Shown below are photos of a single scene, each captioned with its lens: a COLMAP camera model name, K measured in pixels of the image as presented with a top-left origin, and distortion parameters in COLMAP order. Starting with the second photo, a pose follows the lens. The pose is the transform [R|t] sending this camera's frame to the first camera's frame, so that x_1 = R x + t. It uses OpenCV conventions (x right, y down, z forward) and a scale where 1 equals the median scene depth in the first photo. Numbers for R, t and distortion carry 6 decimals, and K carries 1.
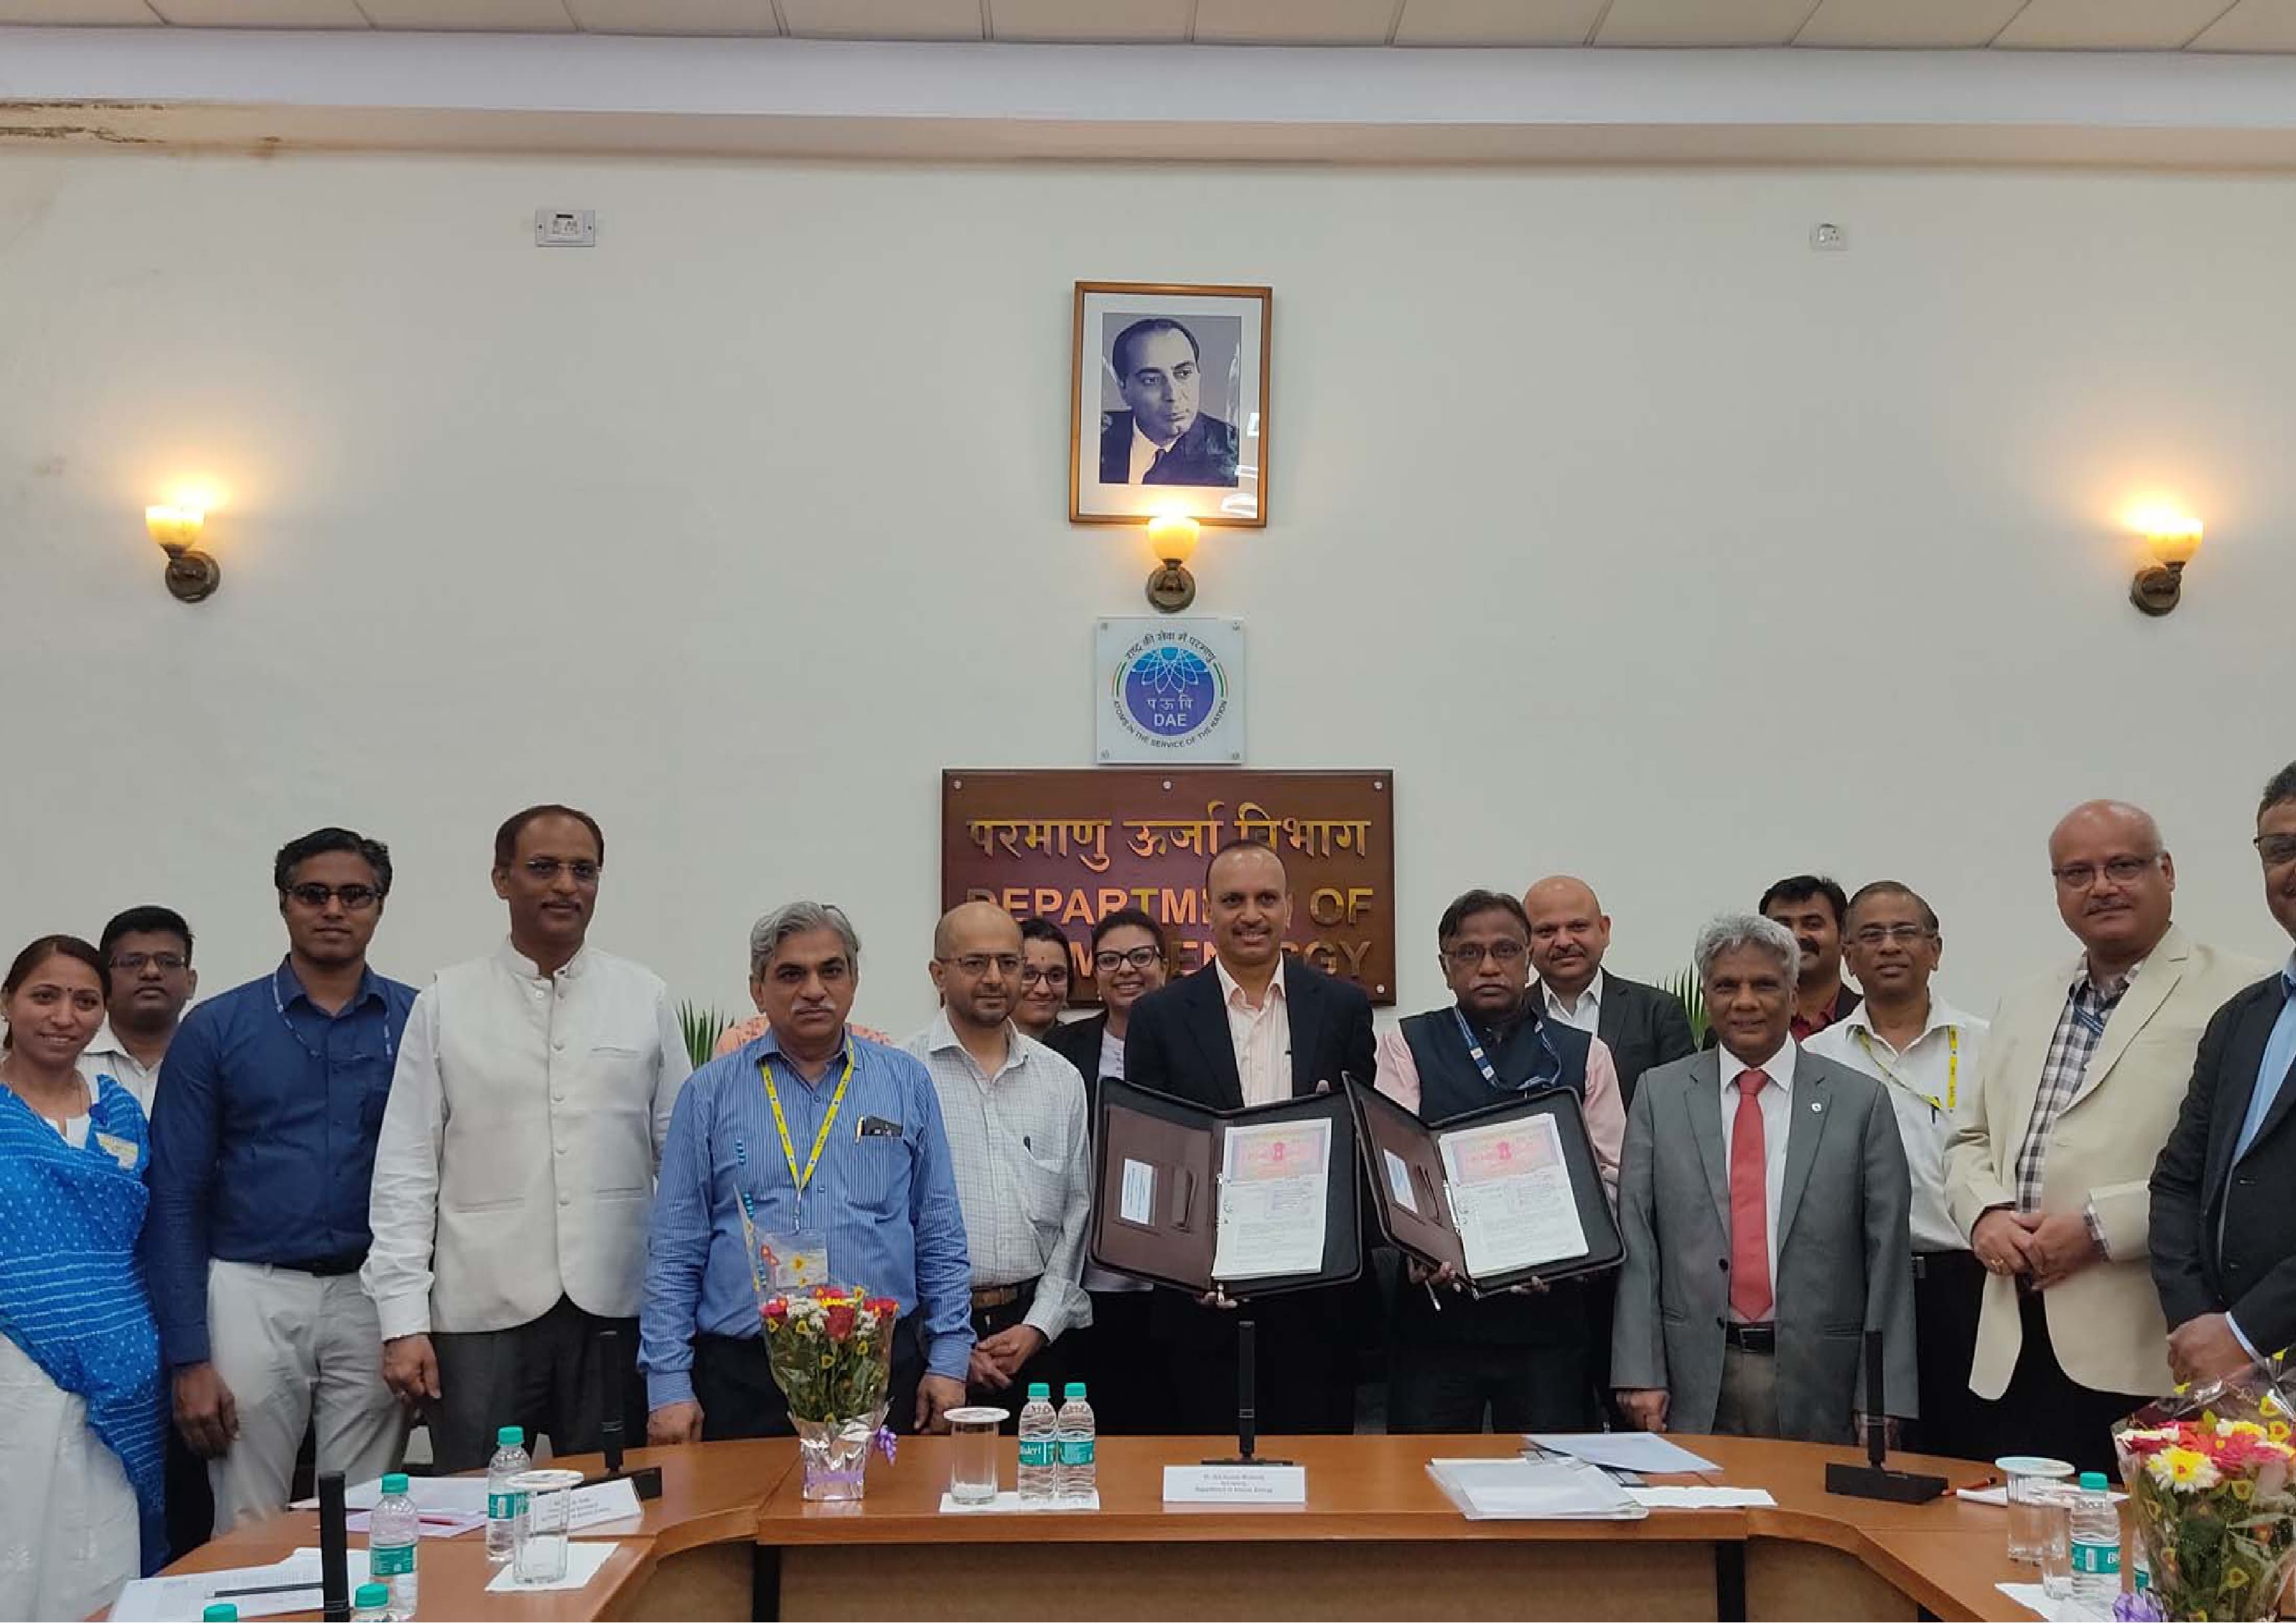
lens RADIAL K [[2206.5, 0, 1144.9], [0, 2206.5, 817.7], [0, 0, 1]] dist [0.061492, 0.000000]
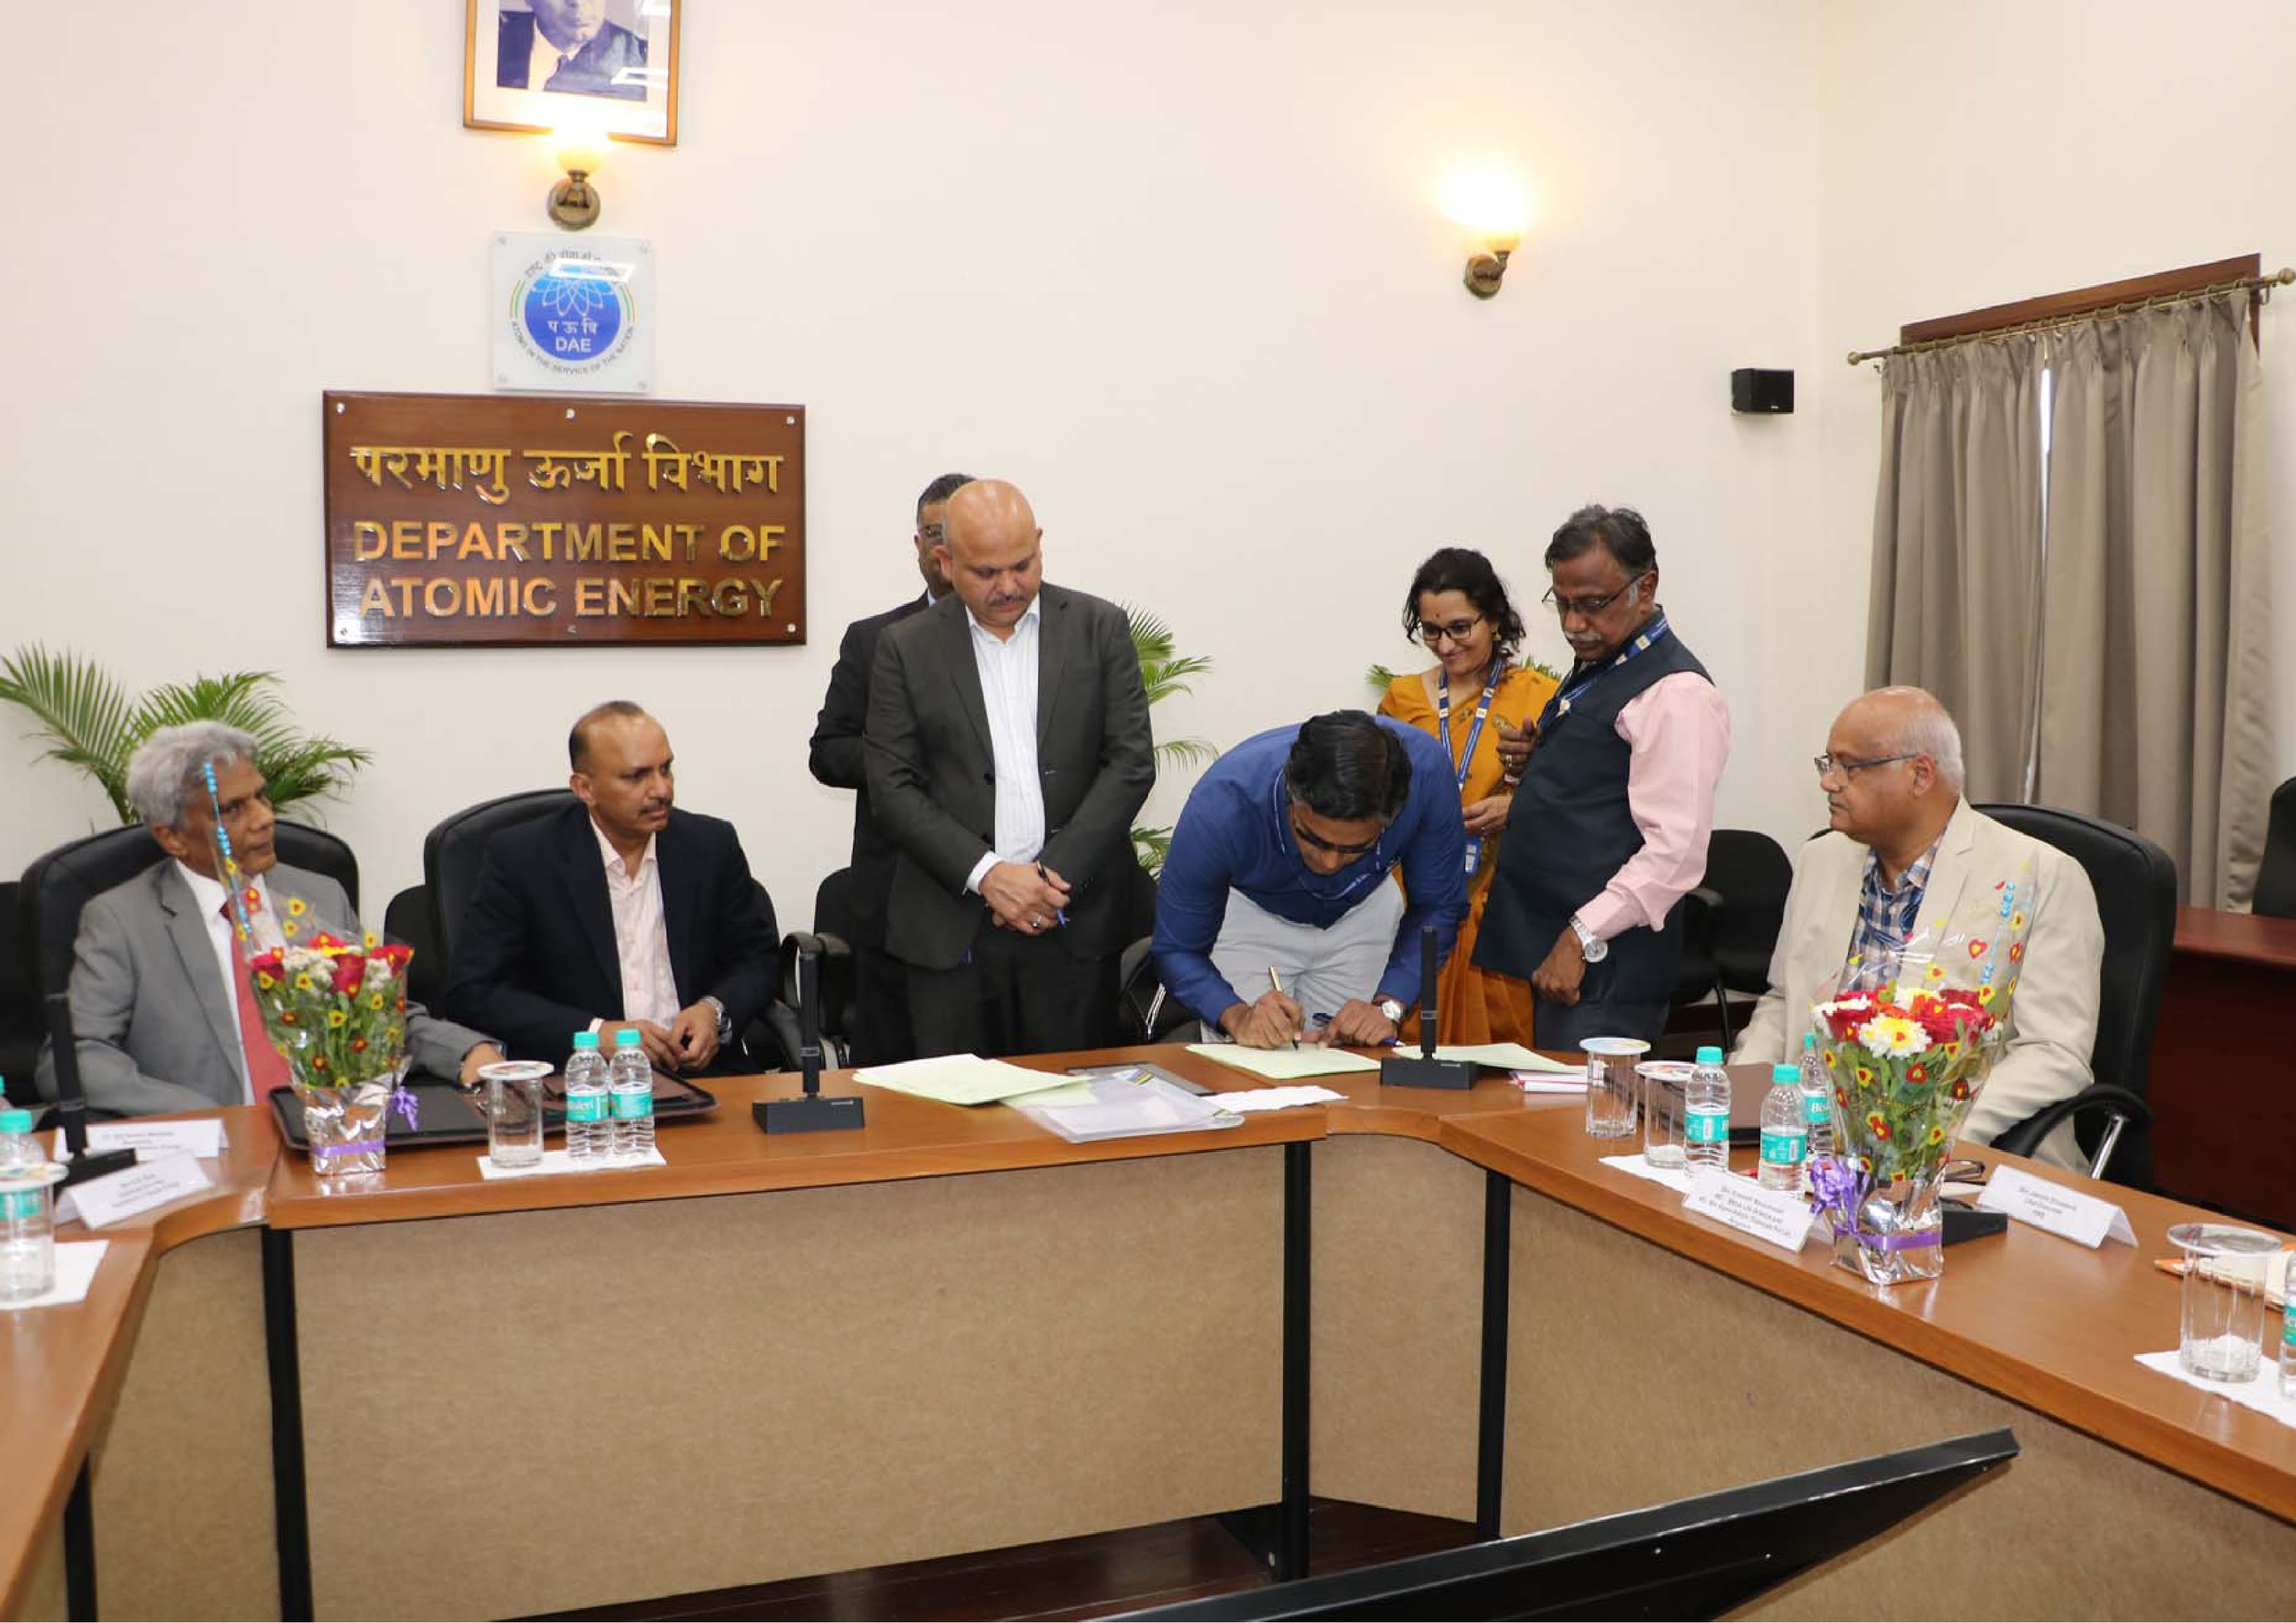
lens RADIAL K [[2030.3, 0, 1159.6], [0, 2030.3, 820.3], [0, 0, 1]] dist [-0.176983, 0.126473]
pose [[0.938496, -0.025243, 0.344367, -0.078325], [-0.028358, 0.988320, 0.149731, 0.035116], [-0.344125, -0.150288, 0.926818, 0.148882]]
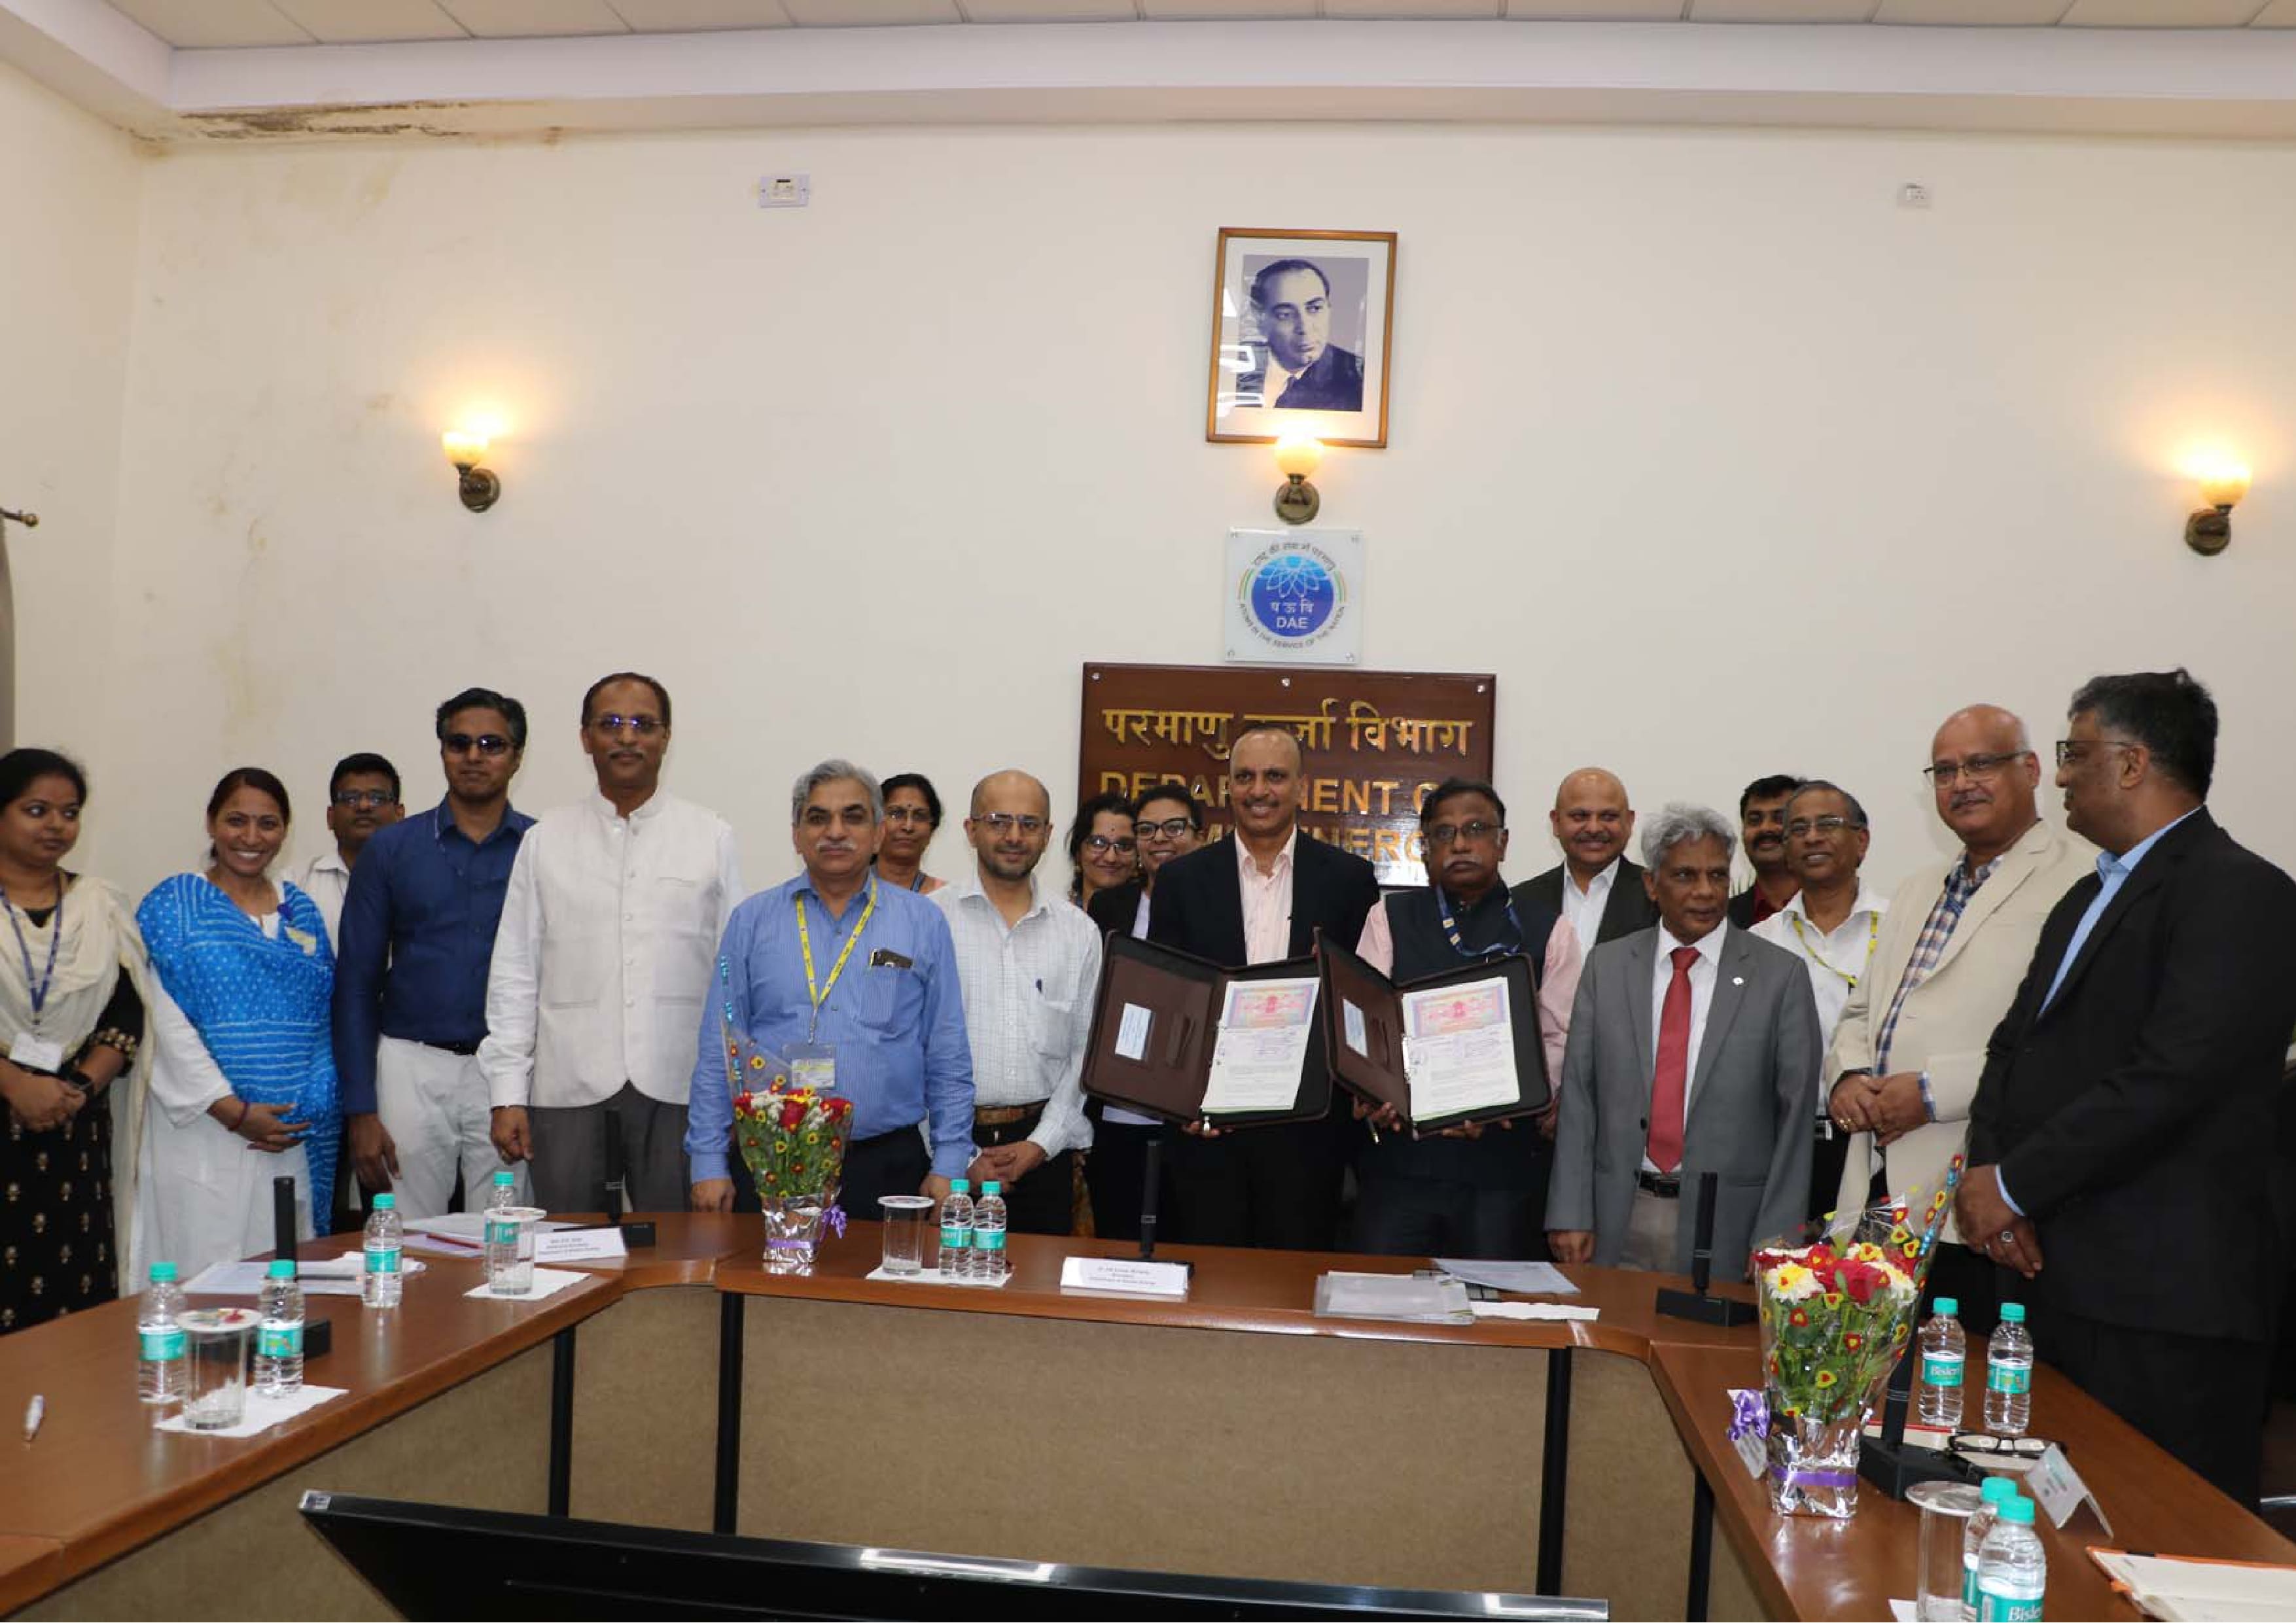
lens RADIAL K [[2030.3, 0, 1144.8], [0, 2030.3, 815.9], [0, 0, 1]] dist [-0.176983, 0.126473]
pose [[0.987616, 0.036287, -0.152634, 0.149193], [-0.029936, 0.998596, 0.043709, 0.014426], [0.154006, -0.038598, 0.987316, -0.005971]]
